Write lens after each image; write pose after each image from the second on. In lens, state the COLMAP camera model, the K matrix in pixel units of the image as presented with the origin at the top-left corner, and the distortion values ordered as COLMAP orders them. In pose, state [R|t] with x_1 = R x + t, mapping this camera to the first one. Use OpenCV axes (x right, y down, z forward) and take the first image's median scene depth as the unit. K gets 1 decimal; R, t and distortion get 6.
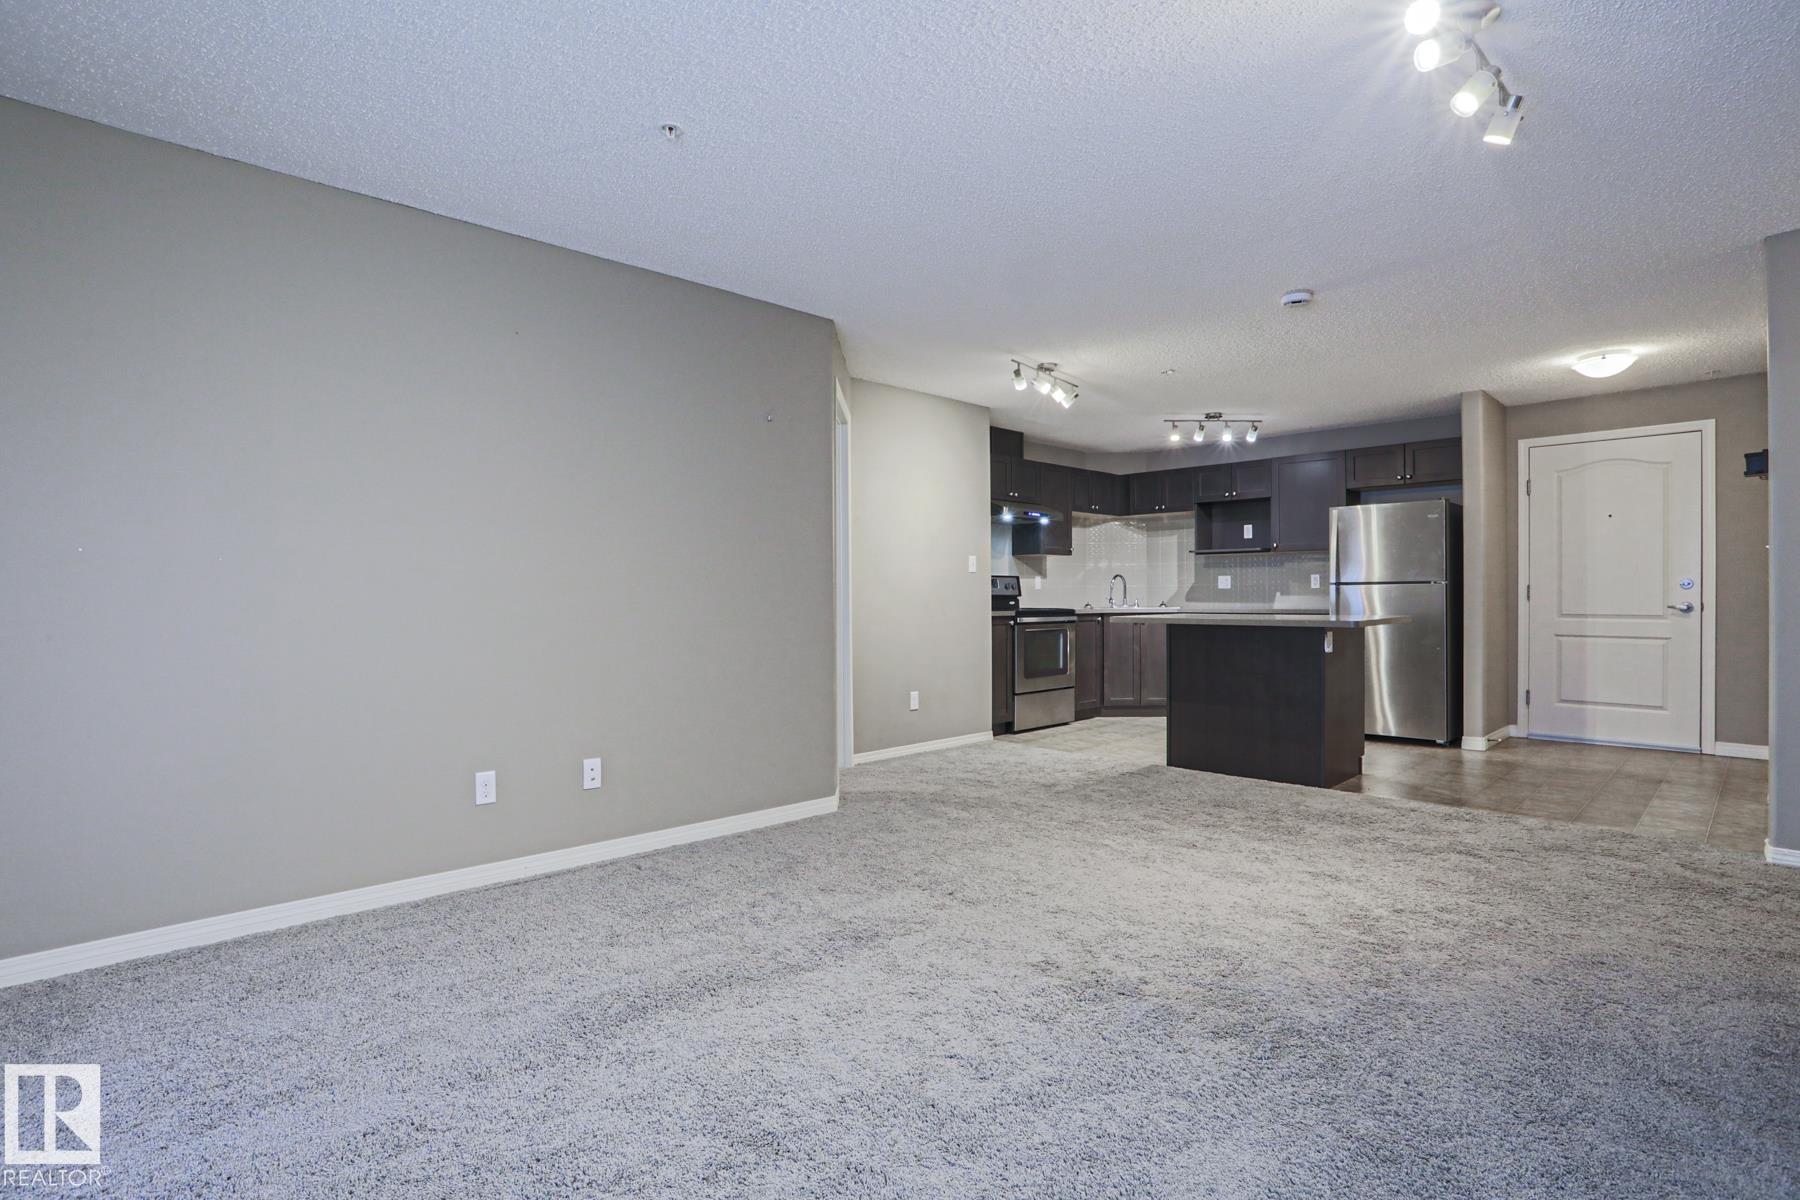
lens RADIAL K [[909.2, 0, 900.0], [0, 909.2, 600.0], [0, 0, 1]] dist [-0.013735, 0.000786]
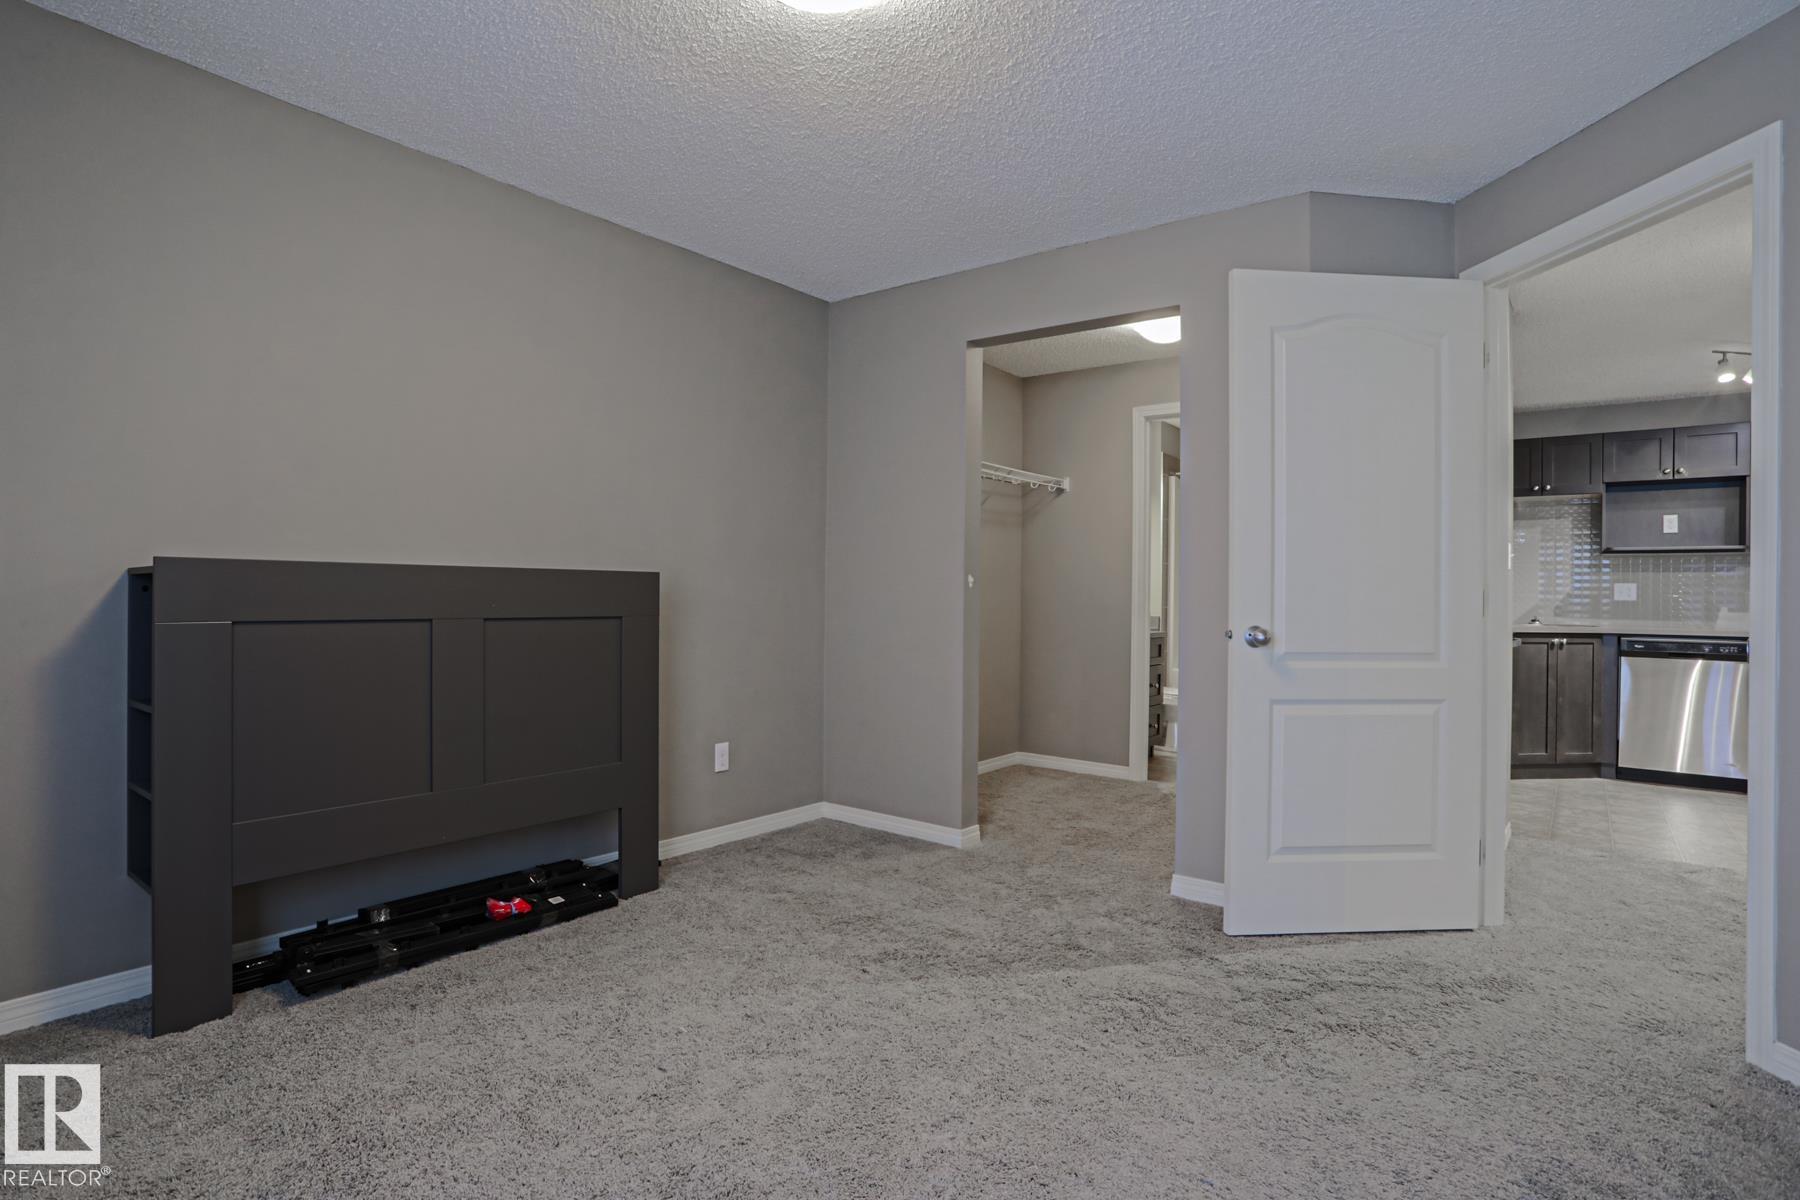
lens RADIAL K [[886.4, 0, 900.0], [0, 886.4, 600.0], [0, 0, 1]] dist [-0.020519, 0.000972]
pose [[0.993578, 0.018072, 0.111695, -0.330048], [-0.018209, 0.999834, 0.000205, -0.002356], [-0.111673, -0.002237, 0.993742, 0.373961]]
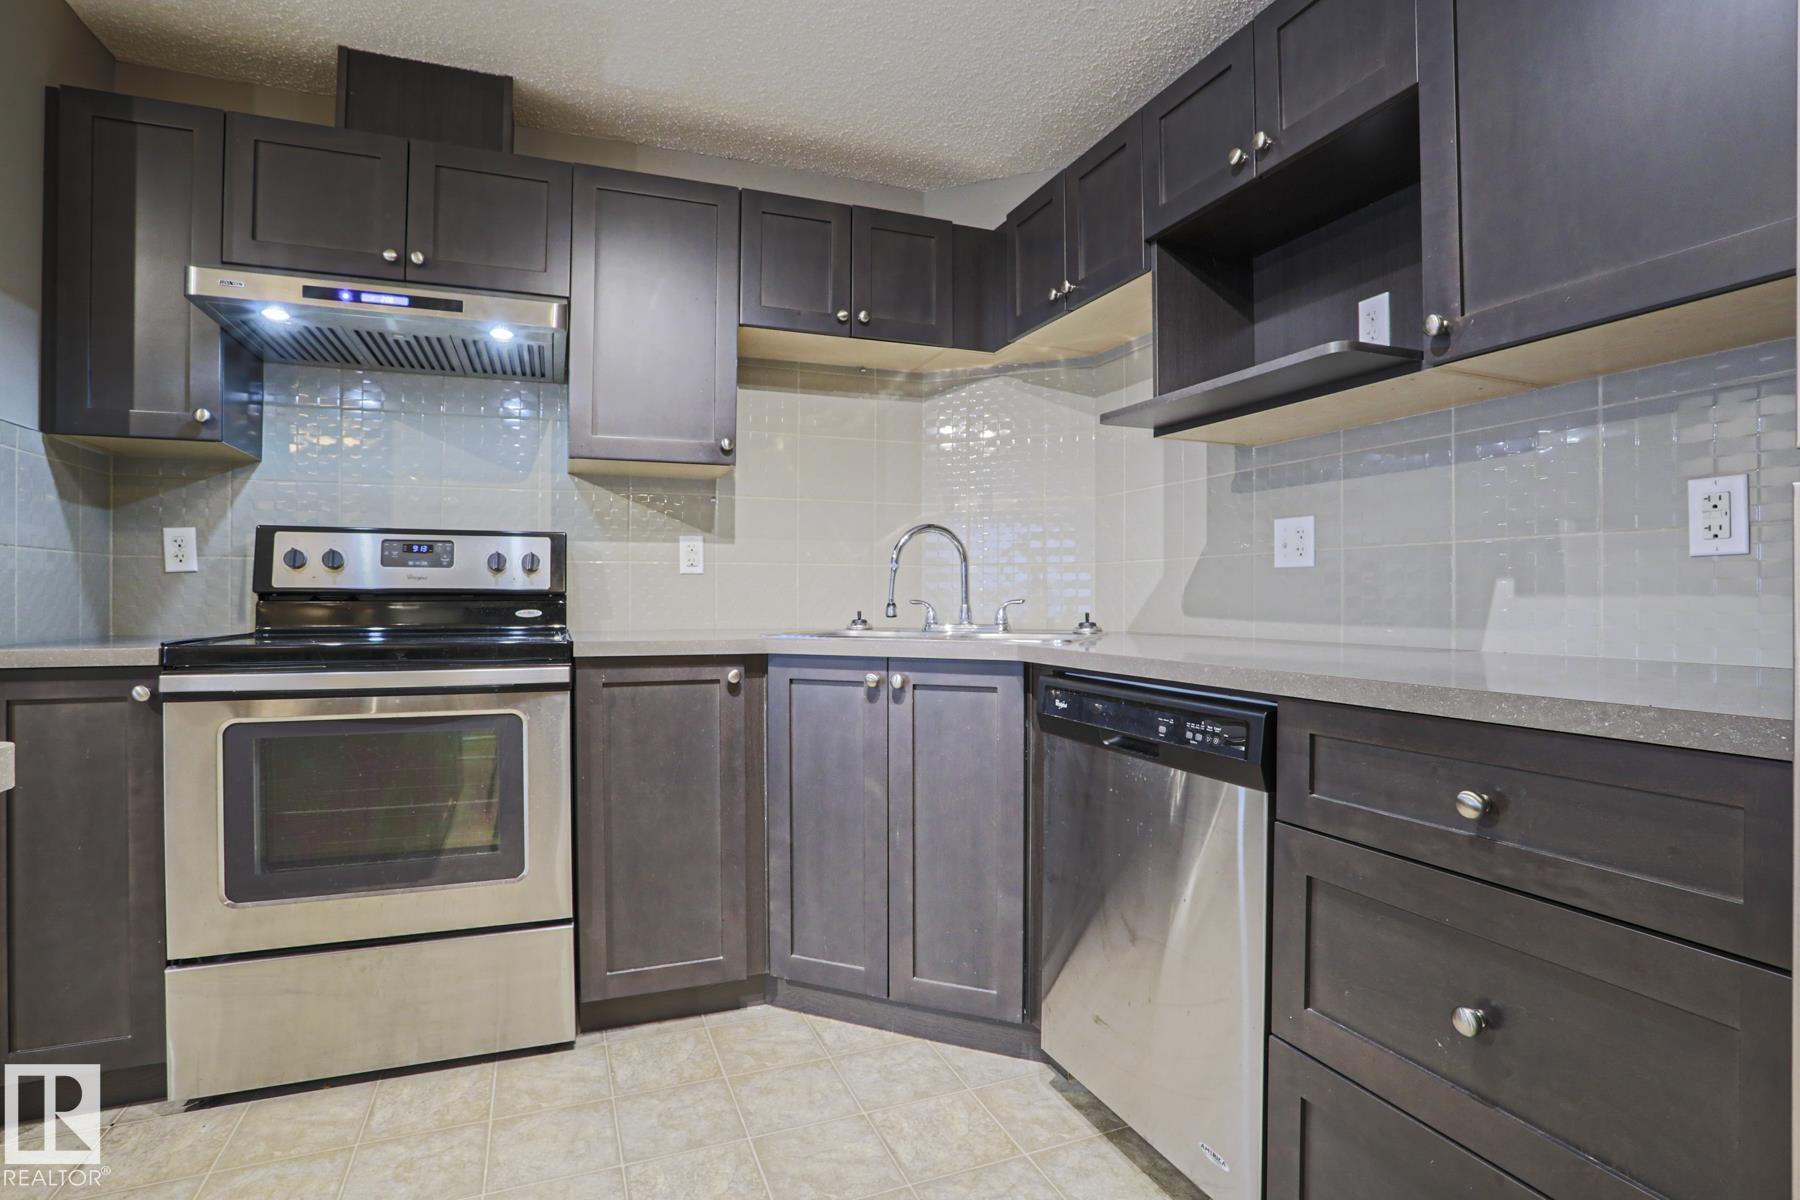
lens RADIAL K [[886.4, 0, 900.0], [0, 886.4, 600.0], [0, 0, 1]] dist [-0.020519, 0.000972]
pose [[0.906573, 0.006817, -0.421994, 0.381602], [-0.005925, 0.999977, 0.003427, -0.003673], [0.422007, -0.000606, 0.906592, 0.766571]]
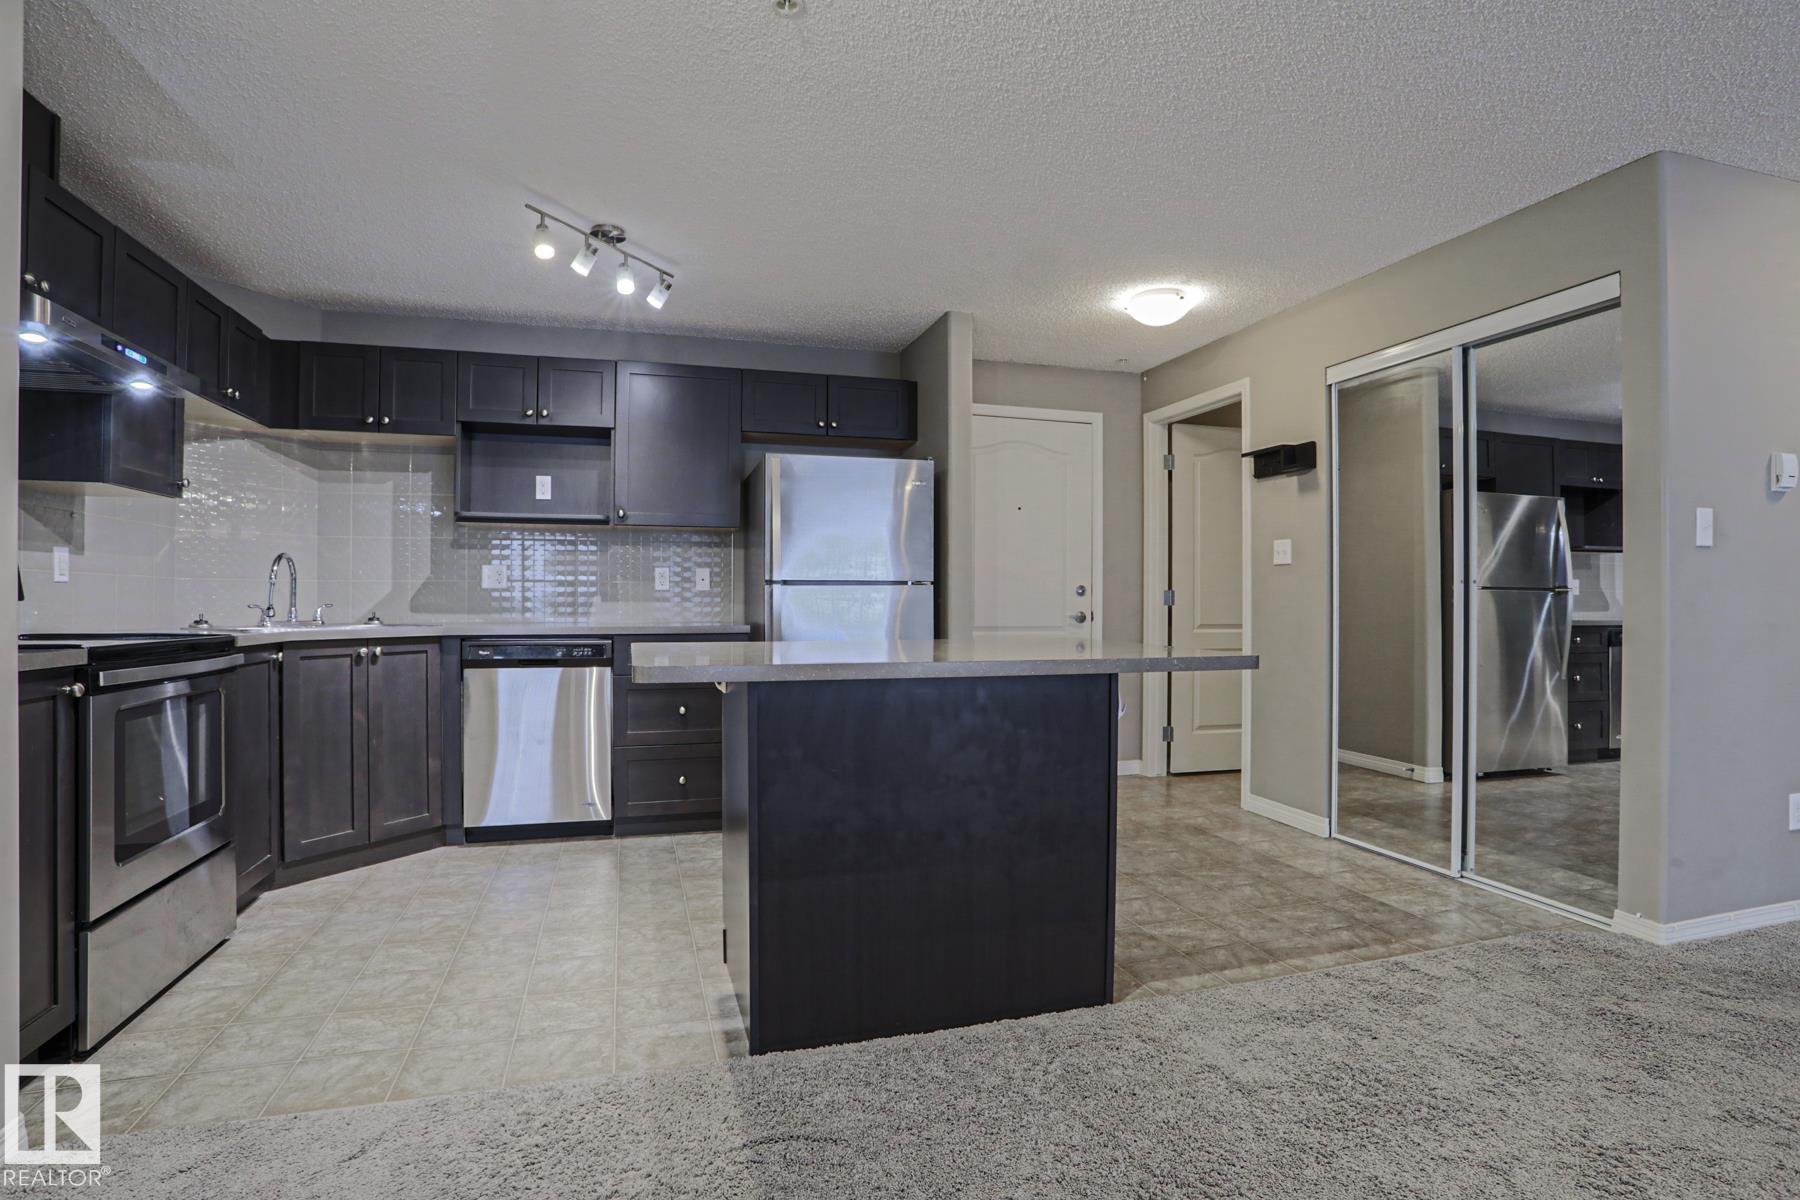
lens RADIAL K [[909.2, 0, 900.0], [0, 909.2, 600.0], [0, 0, 1]] dist [-0.013735, 0.000786]
pose [[0.477696, 0.005026, 0.878511, -0.006482], [0.000625, 0.999981, -0.006060, -0.002074], [-0.878525, 0.003444, 0.477684, 0.552536]]
